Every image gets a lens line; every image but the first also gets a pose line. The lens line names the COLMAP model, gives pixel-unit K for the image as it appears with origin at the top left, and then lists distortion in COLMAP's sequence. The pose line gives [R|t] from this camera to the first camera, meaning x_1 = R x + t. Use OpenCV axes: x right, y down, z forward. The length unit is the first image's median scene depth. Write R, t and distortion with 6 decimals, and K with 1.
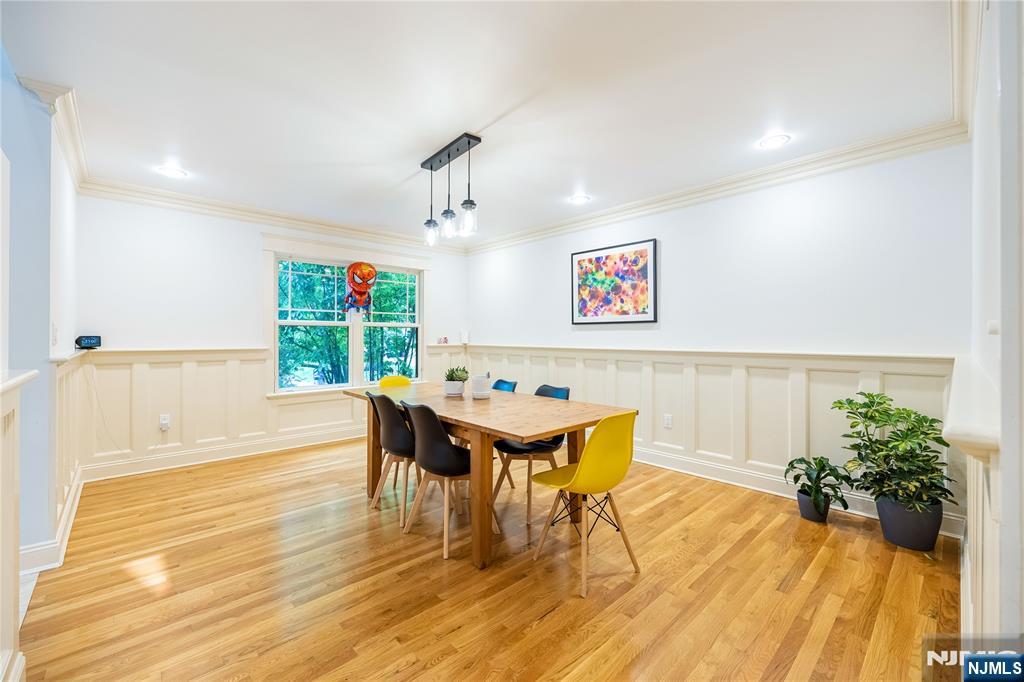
lens RADIAL K [[416.3, 0, 512.7], [0, 416.3, 339.7], [0, 0, 1]] dist [-0.002008, 0.000226]
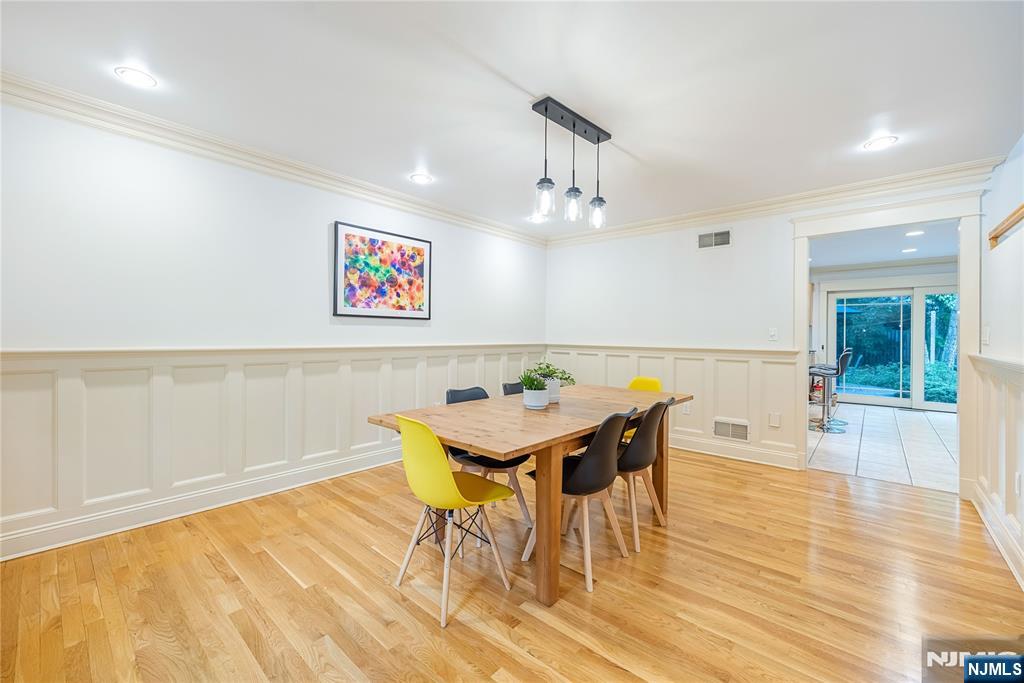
lens RADIAL K [[416.3, 0, 512.0], [0, 416.3, 335.2], [0, 0, 1]] dist [-0.002008, 0.000226]
pose [[-0.096622, 0.000469, 0.995321, -0.678280], [0.003235, 0.999995, -0.000157, -0.001633], [-0.995316, 0.003205, -0.096623, 0.818098]]
